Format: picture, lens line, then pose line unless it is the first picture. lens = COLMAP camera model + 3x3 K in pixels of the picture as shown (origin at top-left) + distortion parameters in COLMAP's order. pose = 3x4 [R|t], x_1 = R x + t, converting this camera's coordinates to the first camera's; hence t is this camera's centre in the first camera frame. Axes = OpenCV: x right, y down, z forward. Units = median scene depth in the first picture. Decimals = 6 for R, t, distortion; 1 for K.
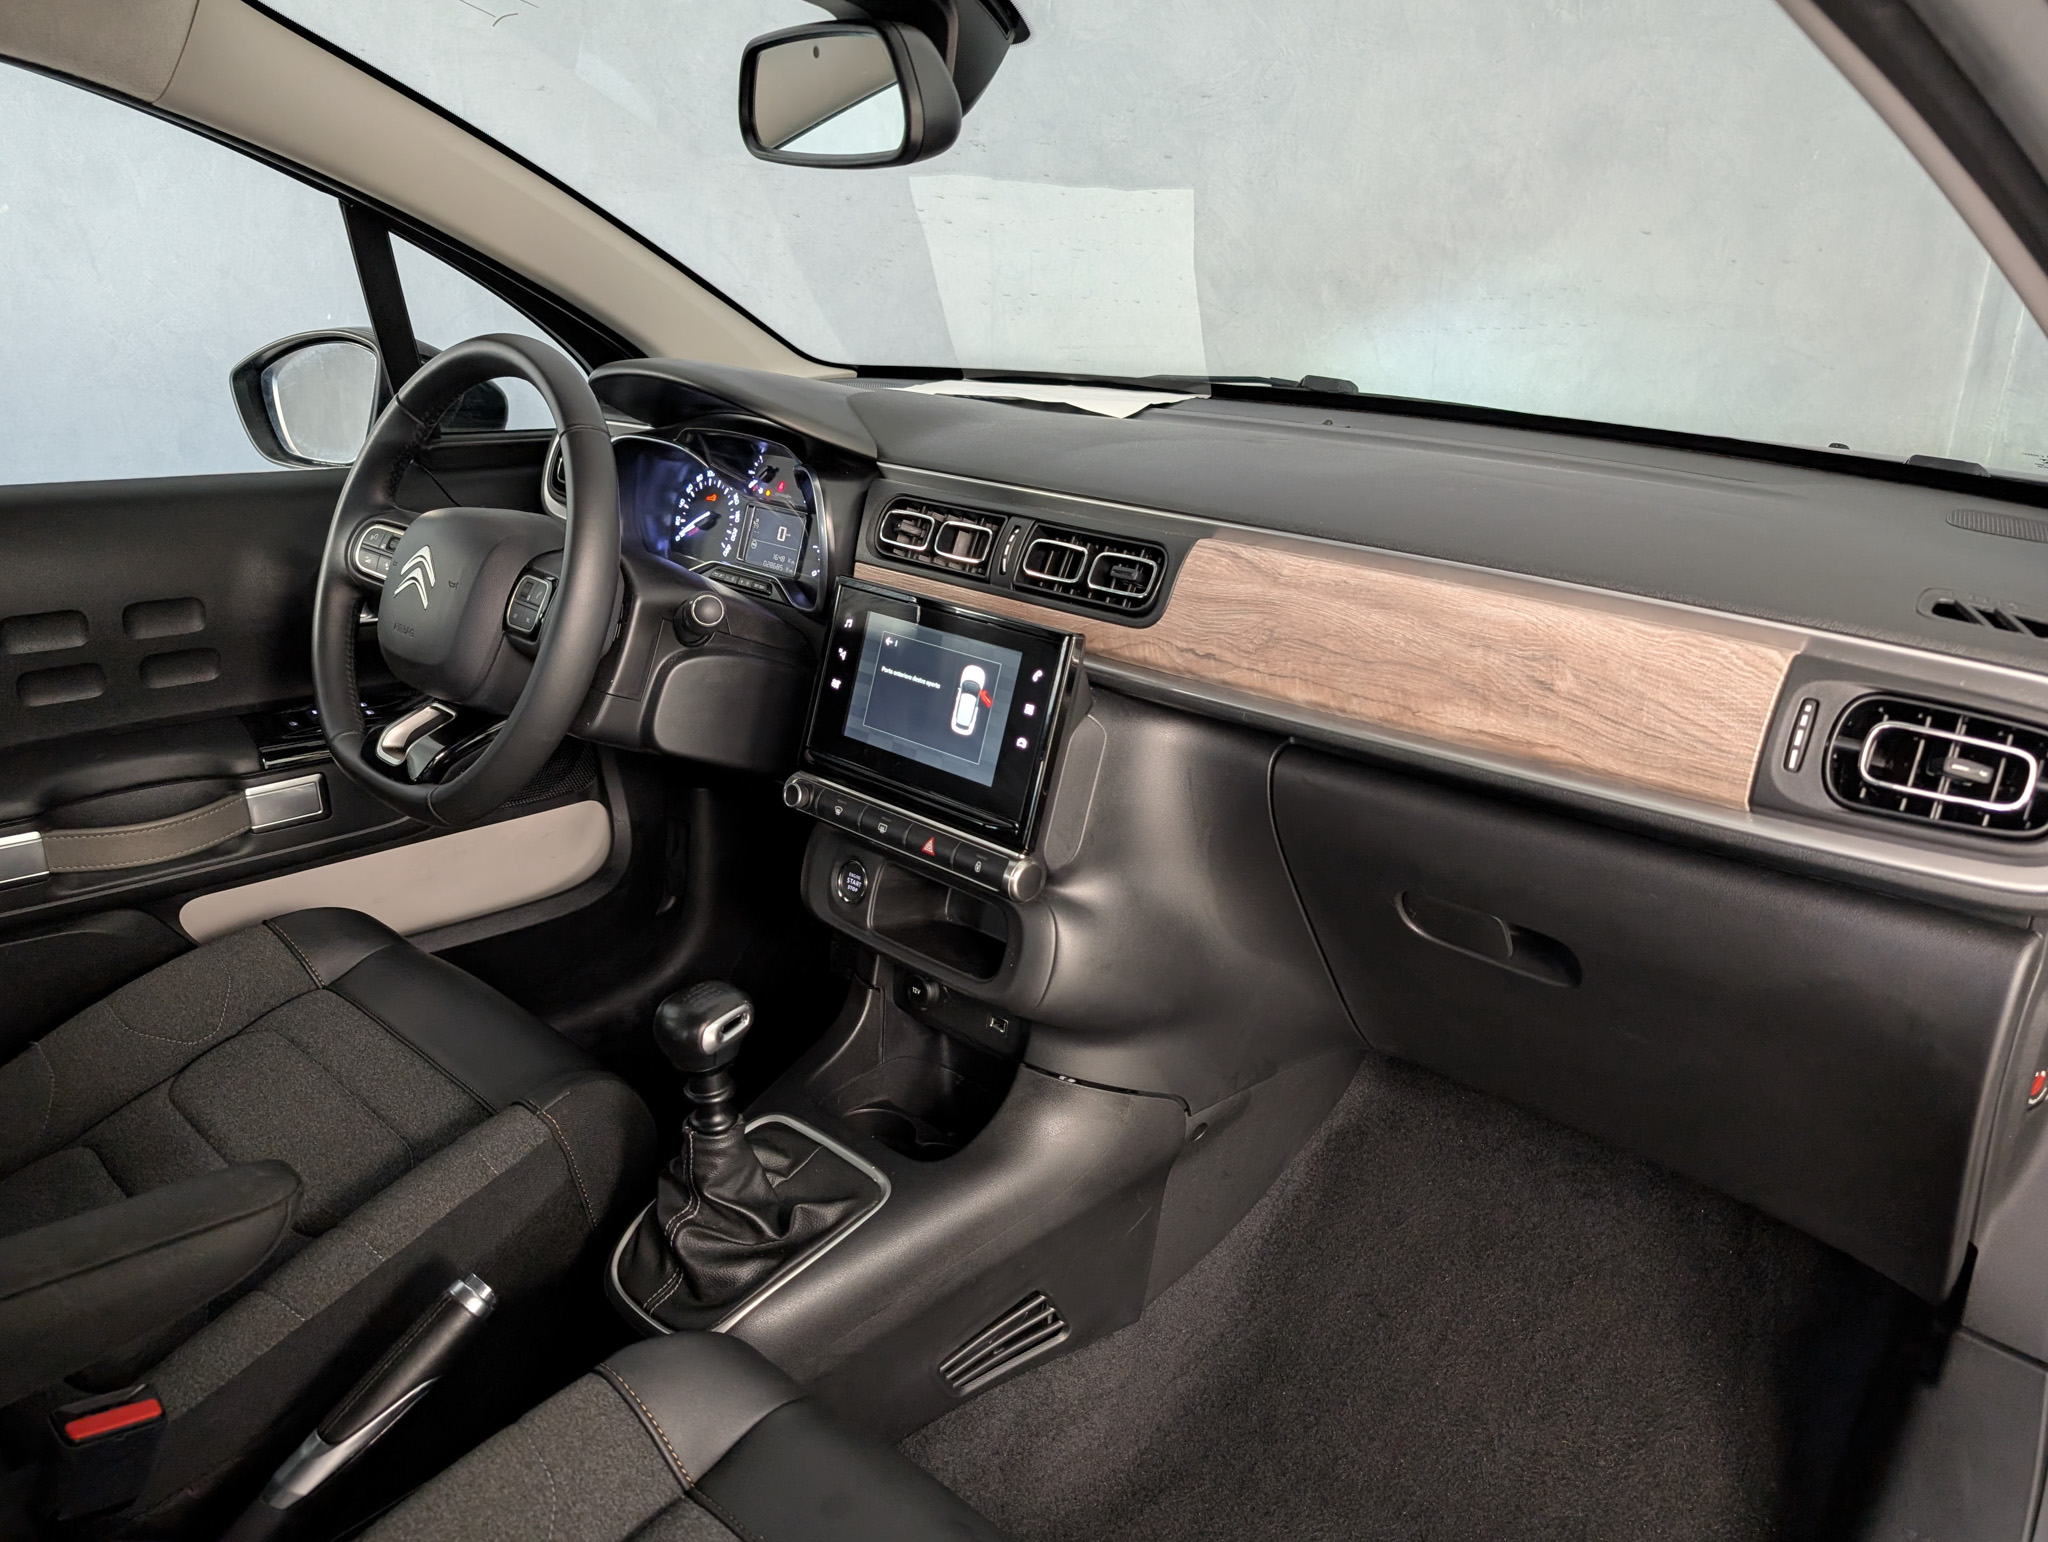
lens RADIAL K [[1516.0, 0, 1086.8], [0, 1516.0, 774.9], [0, 0, 1]] dist [0.019986, -0.051799]
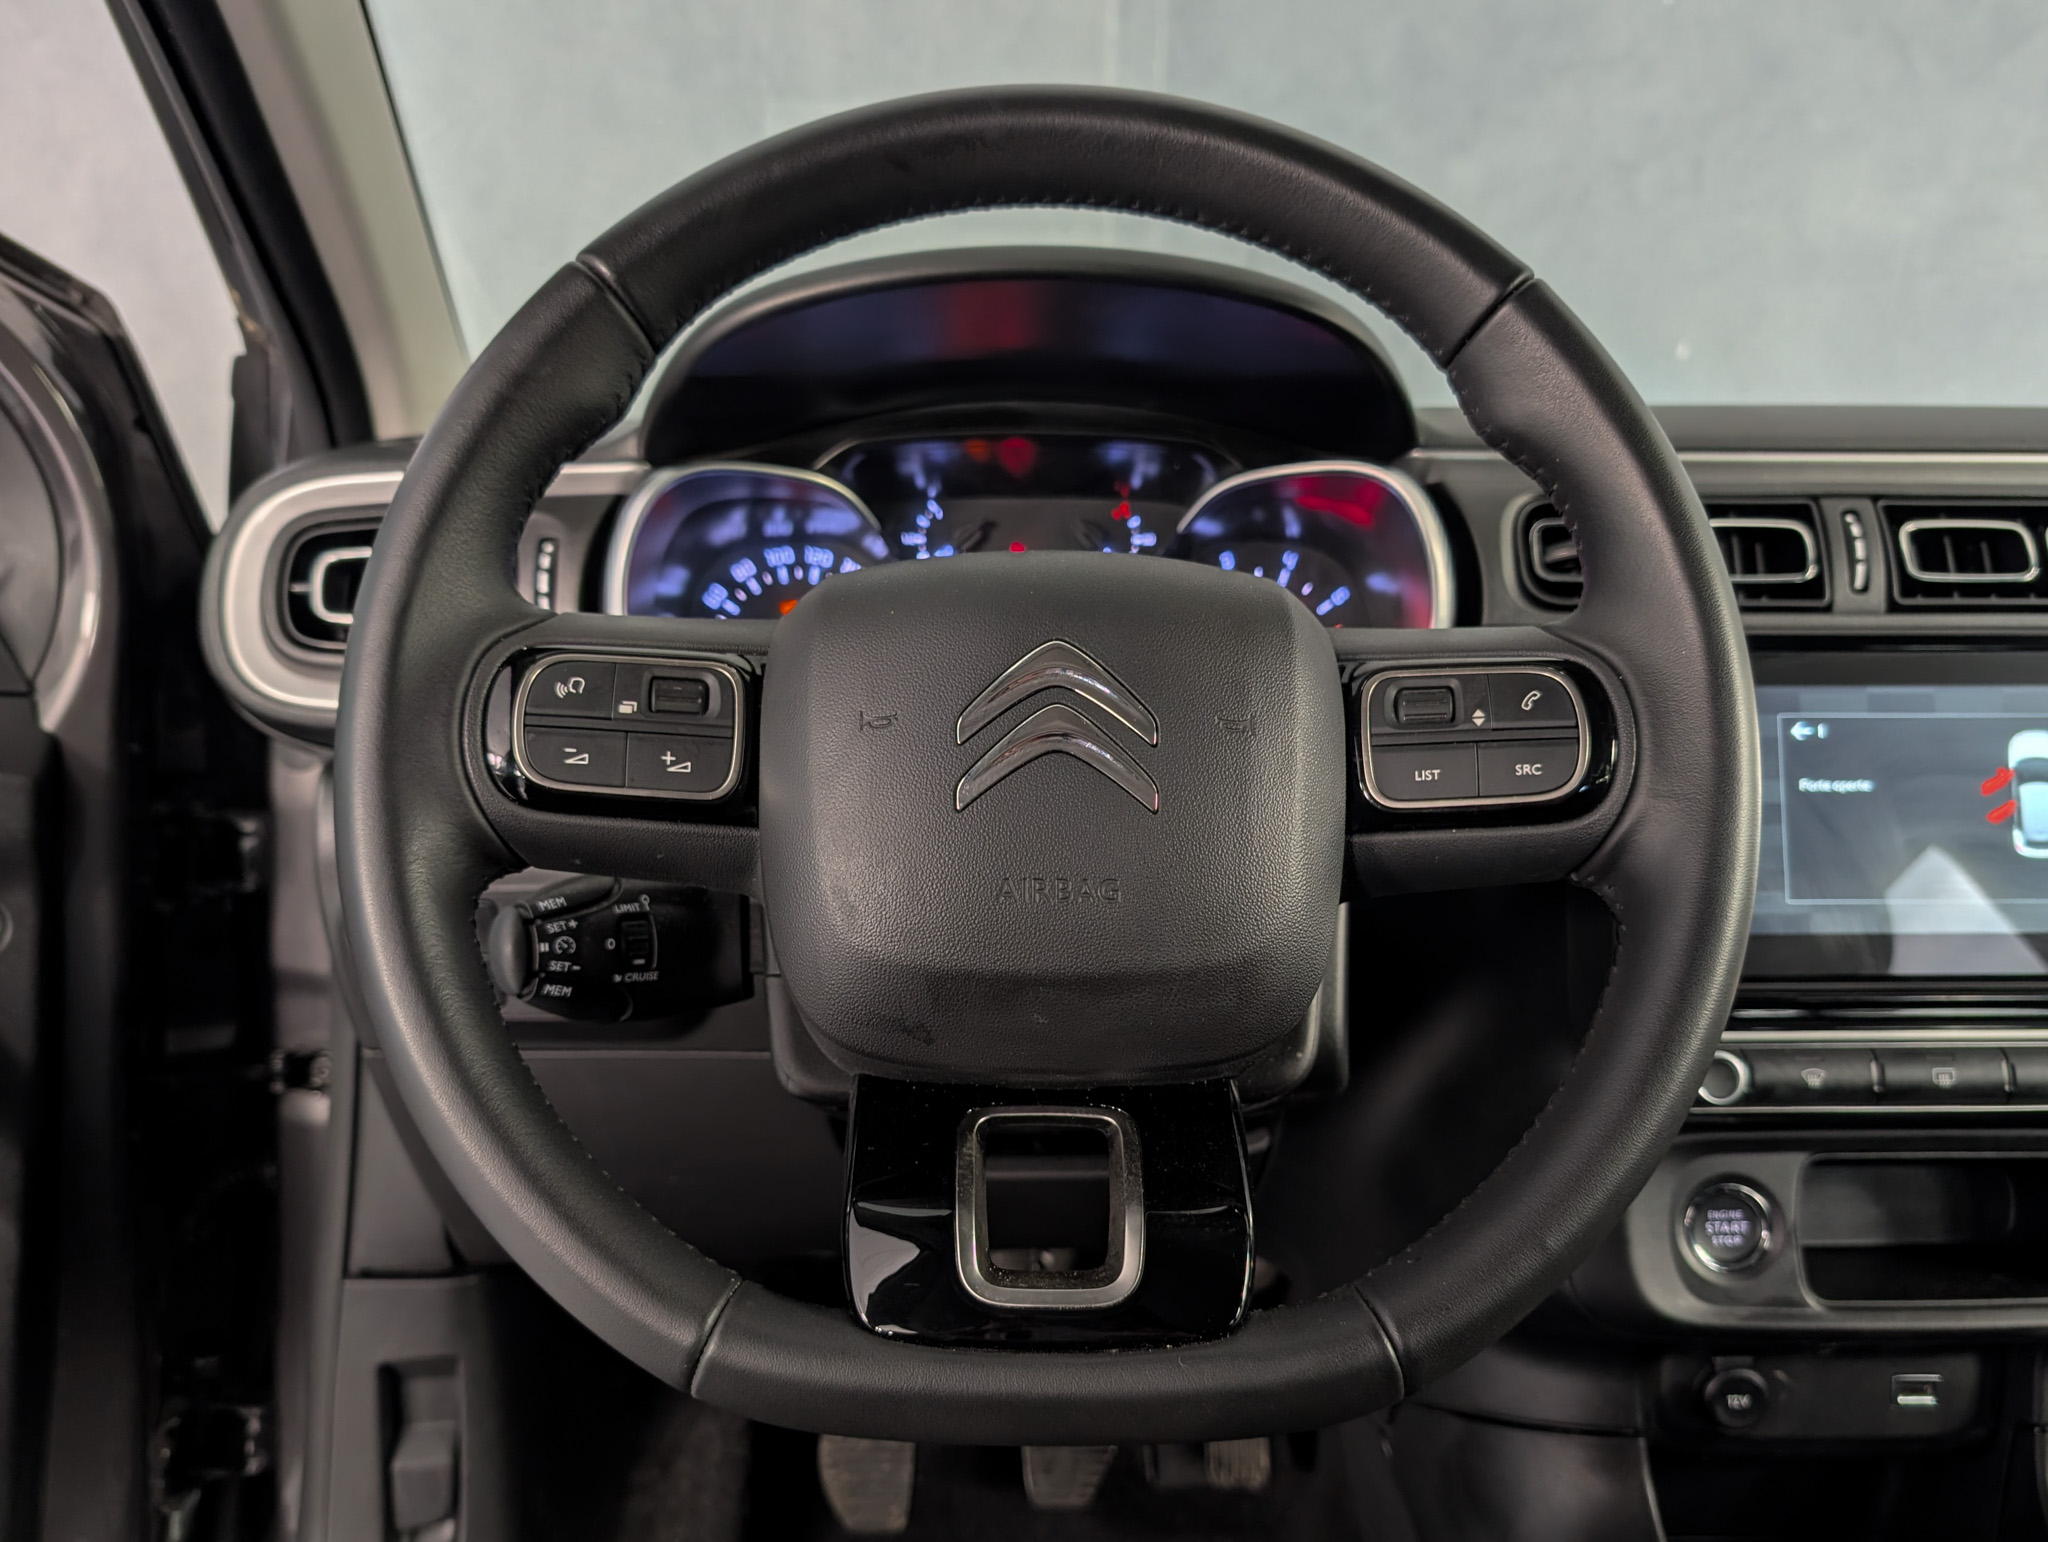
lens RADIAL K [[1654.8, 0, 1050.1], [0, 1654.8, 875.6], [0, 0, 1]] dist [0.006485, -0.001832]
pose [[0.735170, -0.171914, 0.655722, -0.697991], [0.246332, 0.968932, -0.022149, -0.091007], [-0.631542, 0.177809, 0.754678, 0.744635]]
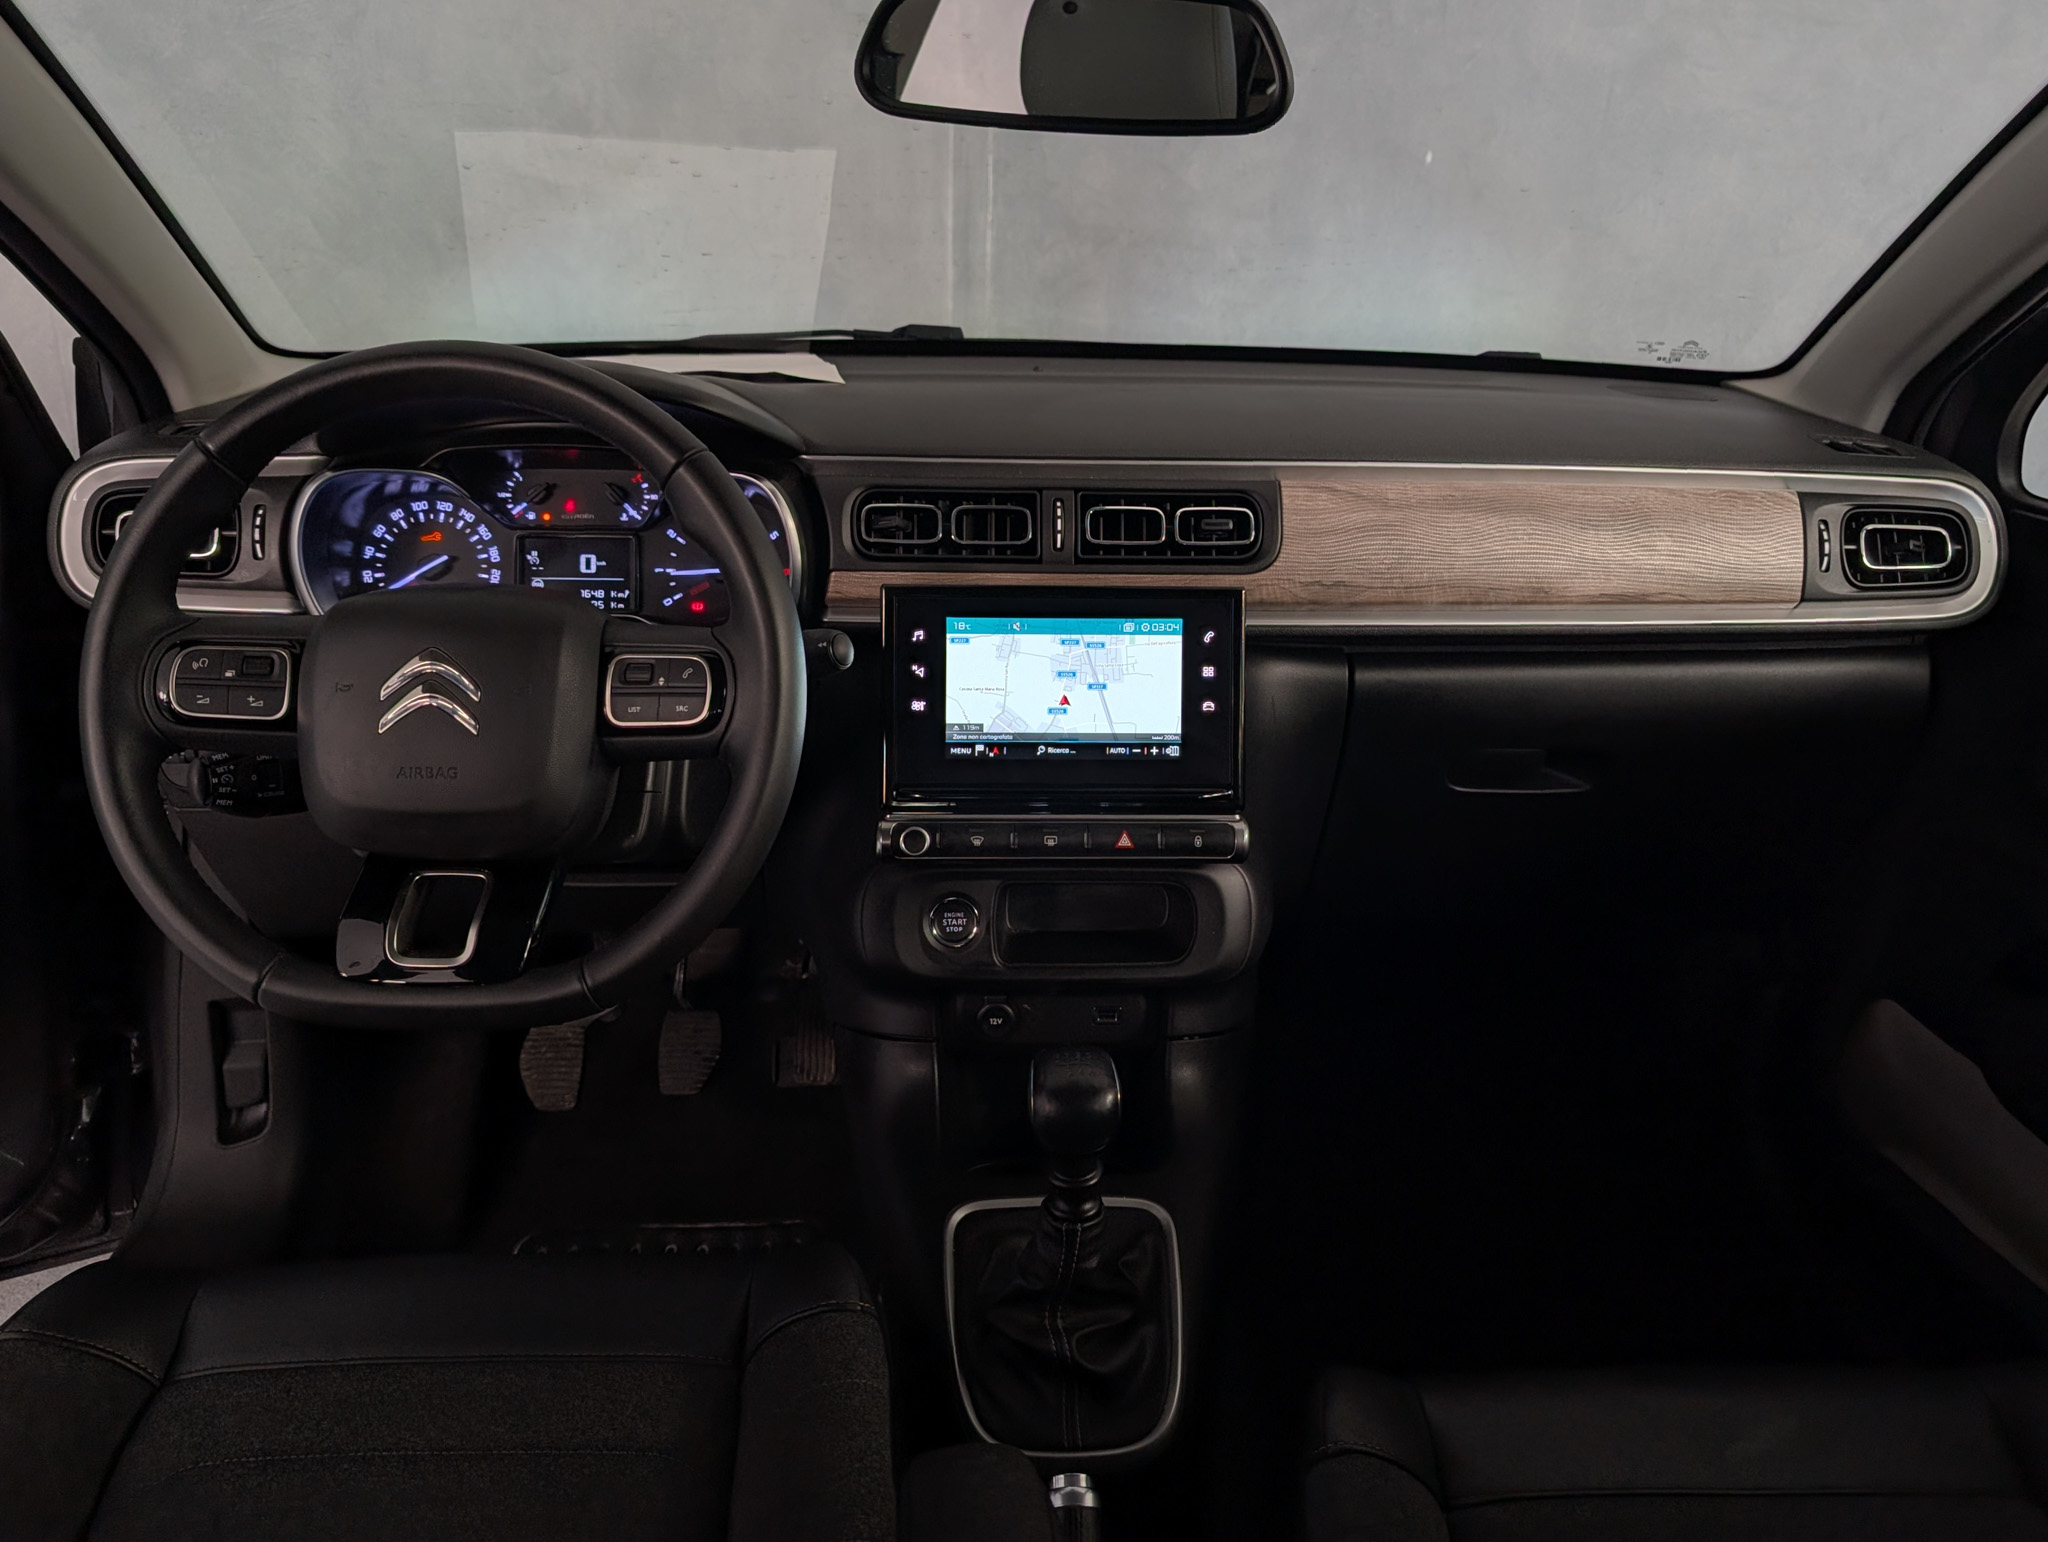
lens RADIAL K [[1606.3, 0, 1101.4], [0, 1606.3, 731.8], [0, 0, 1]] dist [-0.000017, -0.008059]
pose [[0.706580, -0.236194, 0.667051, -0.731061], [0.234866, 0.967492, 0.093793, -0.110463], [-0.667519, 0.090395, 0.739085, 0.253906]]
